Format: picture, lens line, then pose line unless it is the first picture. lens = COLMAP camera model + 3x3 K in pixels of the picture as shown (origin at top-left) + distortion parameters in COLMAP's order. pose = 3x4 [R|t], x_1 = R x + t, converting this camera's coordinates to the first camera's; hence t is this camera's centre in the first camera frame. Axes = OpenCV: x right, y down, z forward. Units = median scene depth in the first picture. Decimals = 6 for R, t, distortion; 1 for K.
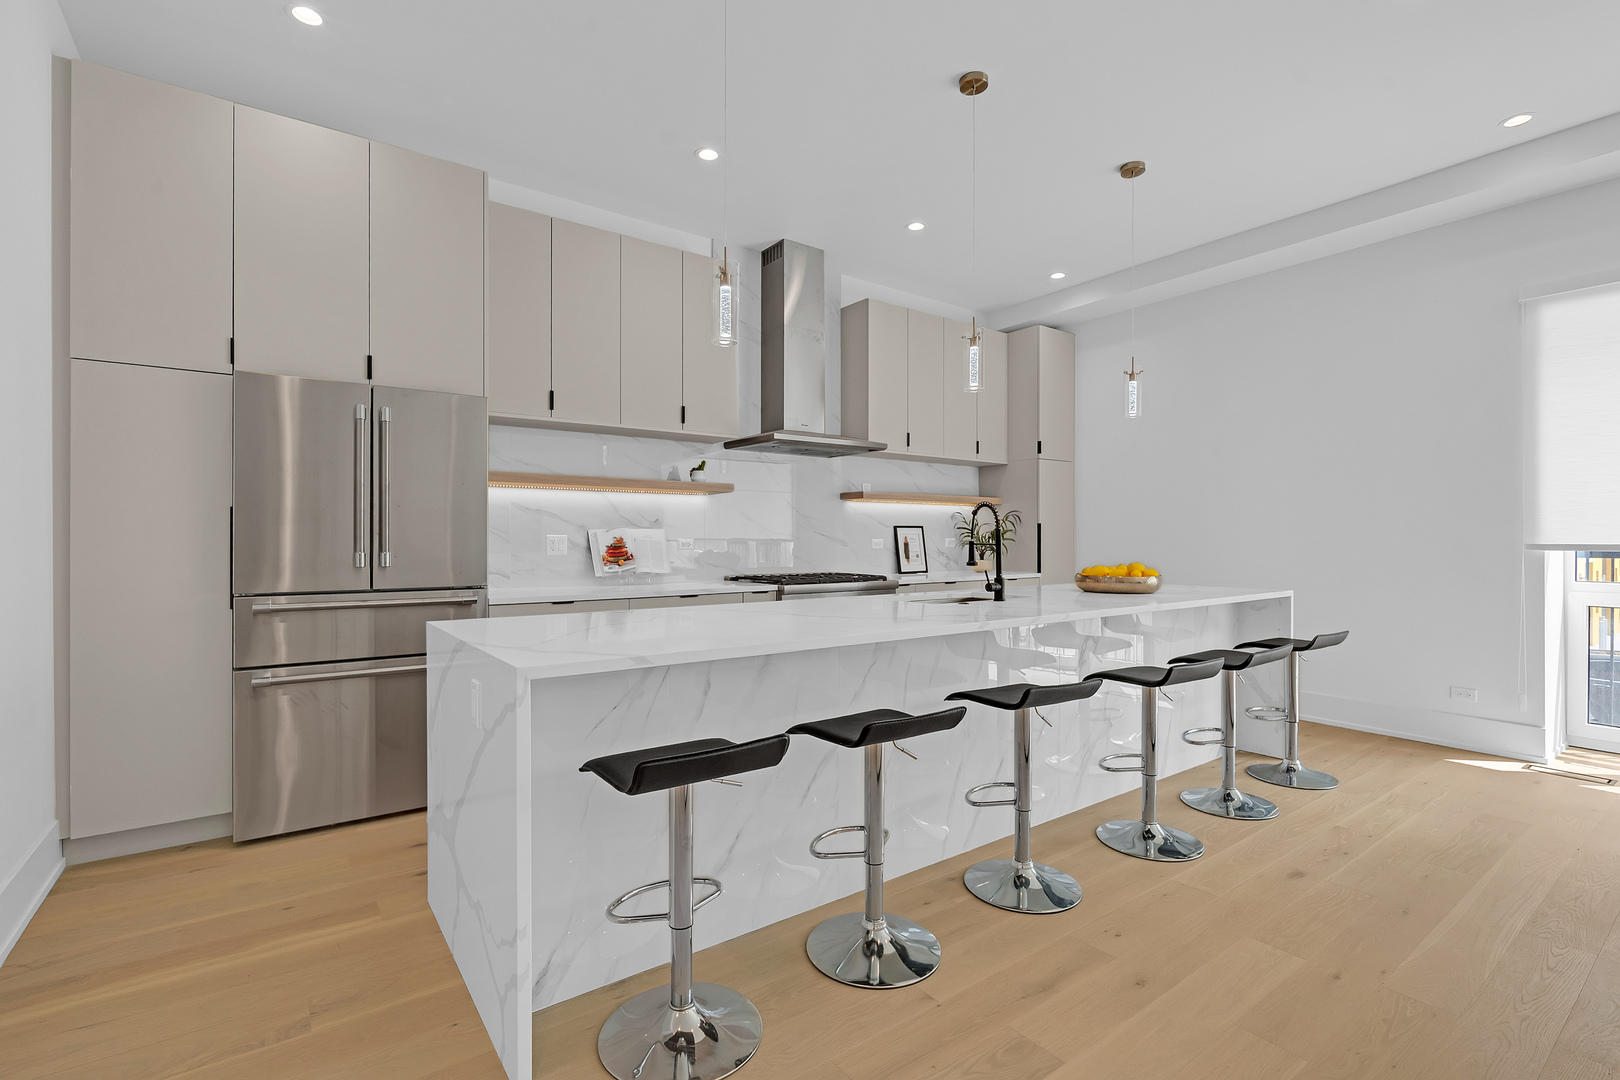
lens RADIAL K [[722.1, 0, 803.7], [0, 722.1, 538.4], [0, 0, 1]] dist [0.000527, -0.000186]
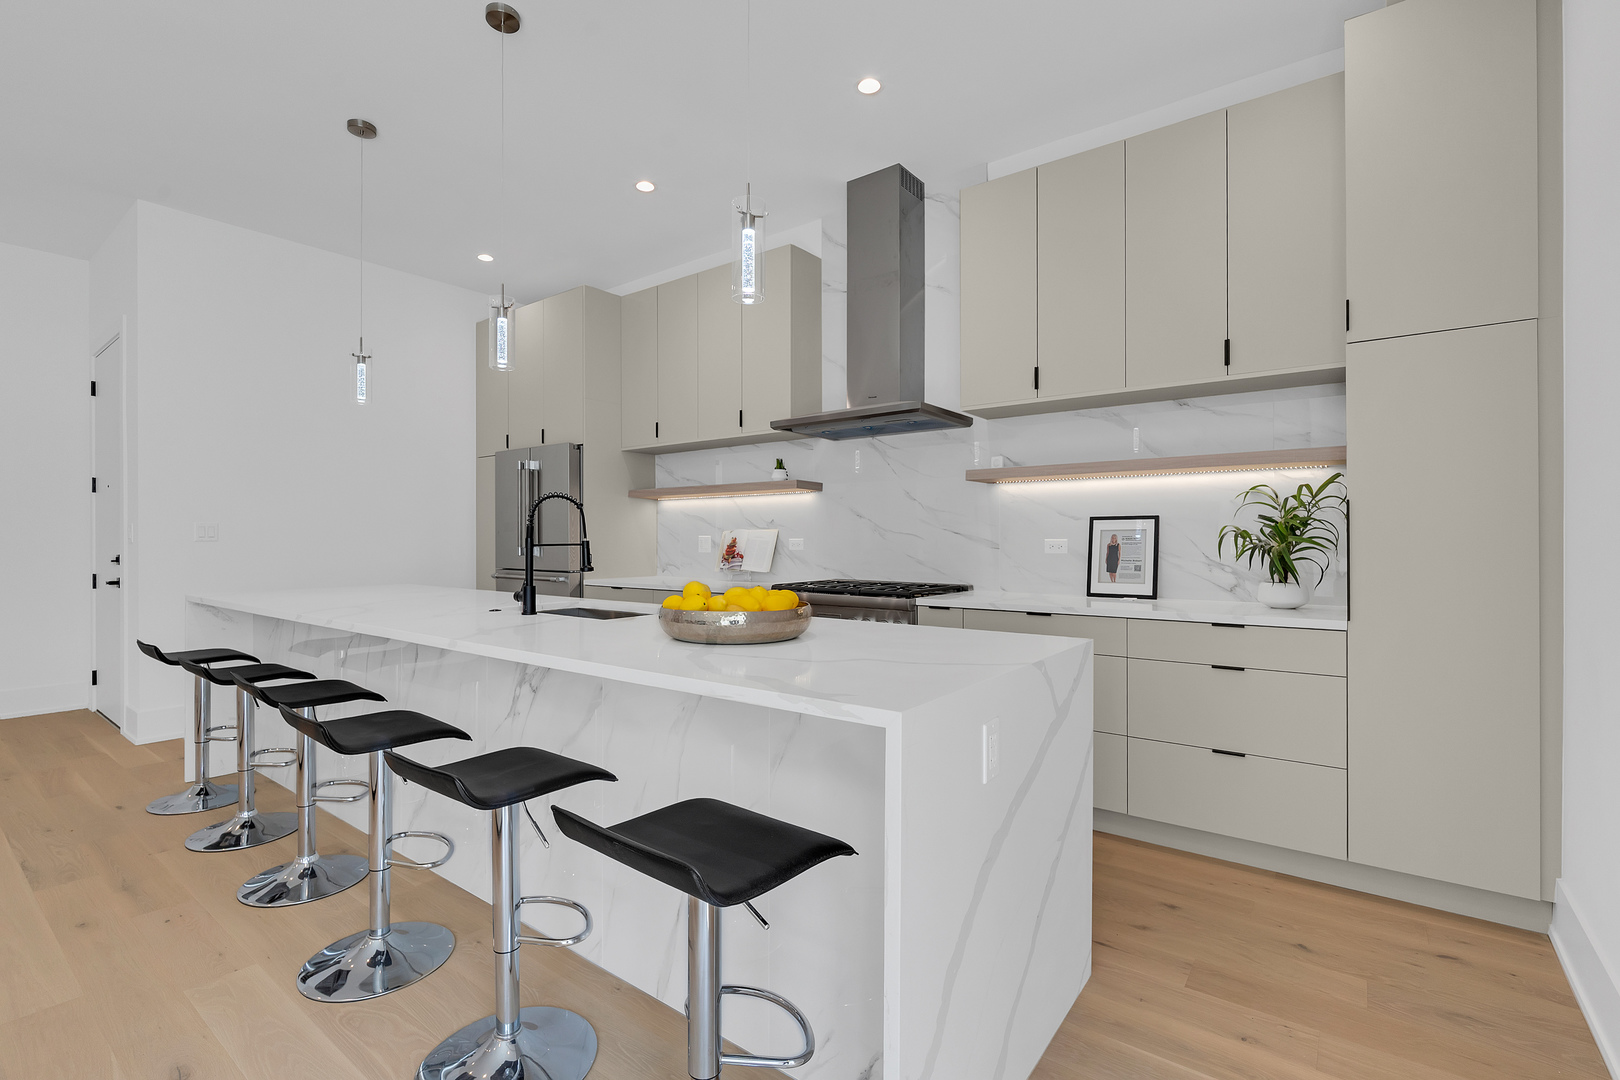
lens RADIAL K [[722.1, 0, 803.7], [0, 722.1, 538.4], [0, 0, 1]] dist [0.000527, -0.000186]
pose [[0.288274, -0.001174, -0.957547, 0.759591], [0.001867, 0.999998, -0.000664, 0.000509], [0.957546, -0.001596, 0.288276, 0.707182]]
